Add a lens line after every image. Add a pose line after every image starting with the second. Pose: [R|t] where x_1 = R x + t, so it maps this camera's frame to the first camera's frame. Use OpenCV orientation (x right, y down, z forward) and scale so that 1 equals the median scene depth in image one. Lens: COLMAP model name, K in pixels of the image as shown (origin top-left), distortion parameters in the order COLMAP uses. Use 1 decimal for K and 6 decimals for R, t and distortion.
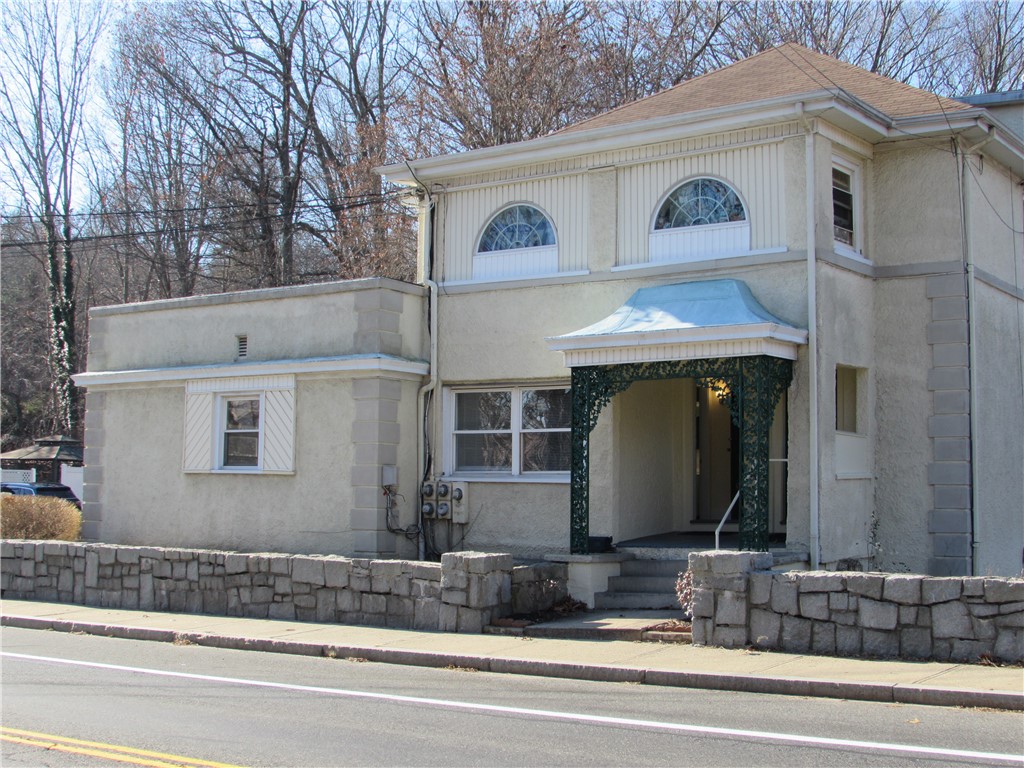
lens RADIAL K [[1504.9, 0, 510.9], [0, 1504.9, 373.1], [0, 0, 1]] dist [-0.150947, 0.000000]
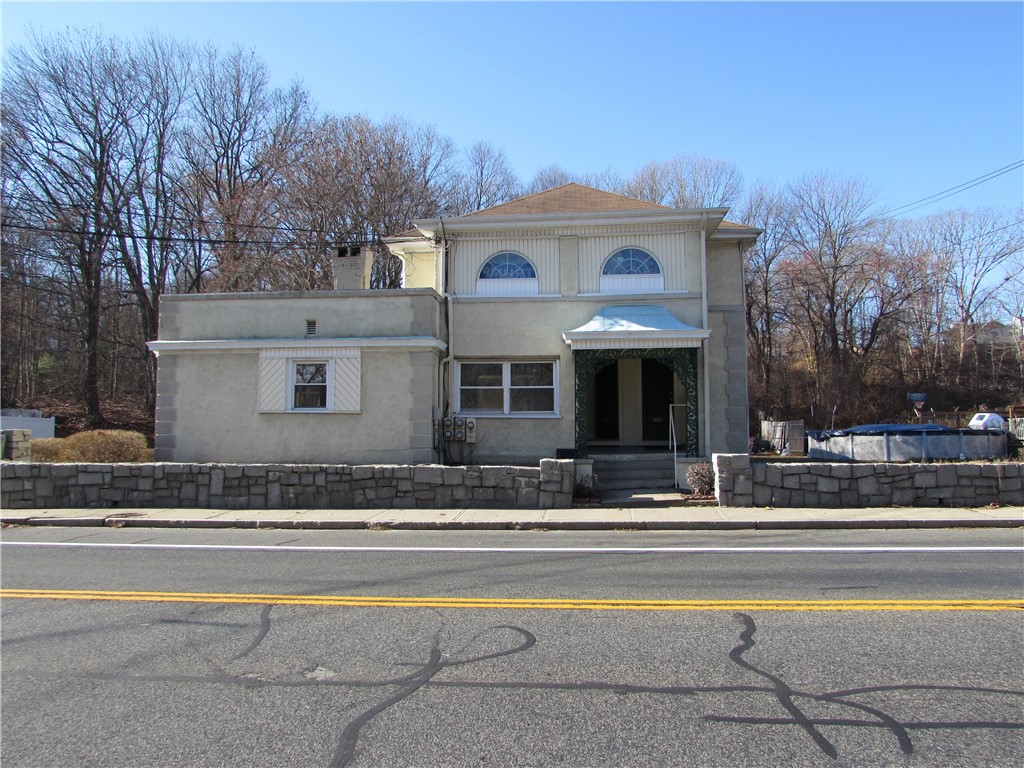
lens RADIAL K [[759.7, 0, 511.9], [0, 759.7, 381.9], [0, 0, 1]] dist [-0.046880, -0.002152]
pose [[0.858385, 0.024986, 0.512397, -0.435560], [-0.032739, 0.999445, 0.006110, 0.027826], [-0.511960, -0.022021, 0.858727, 0.276718]]
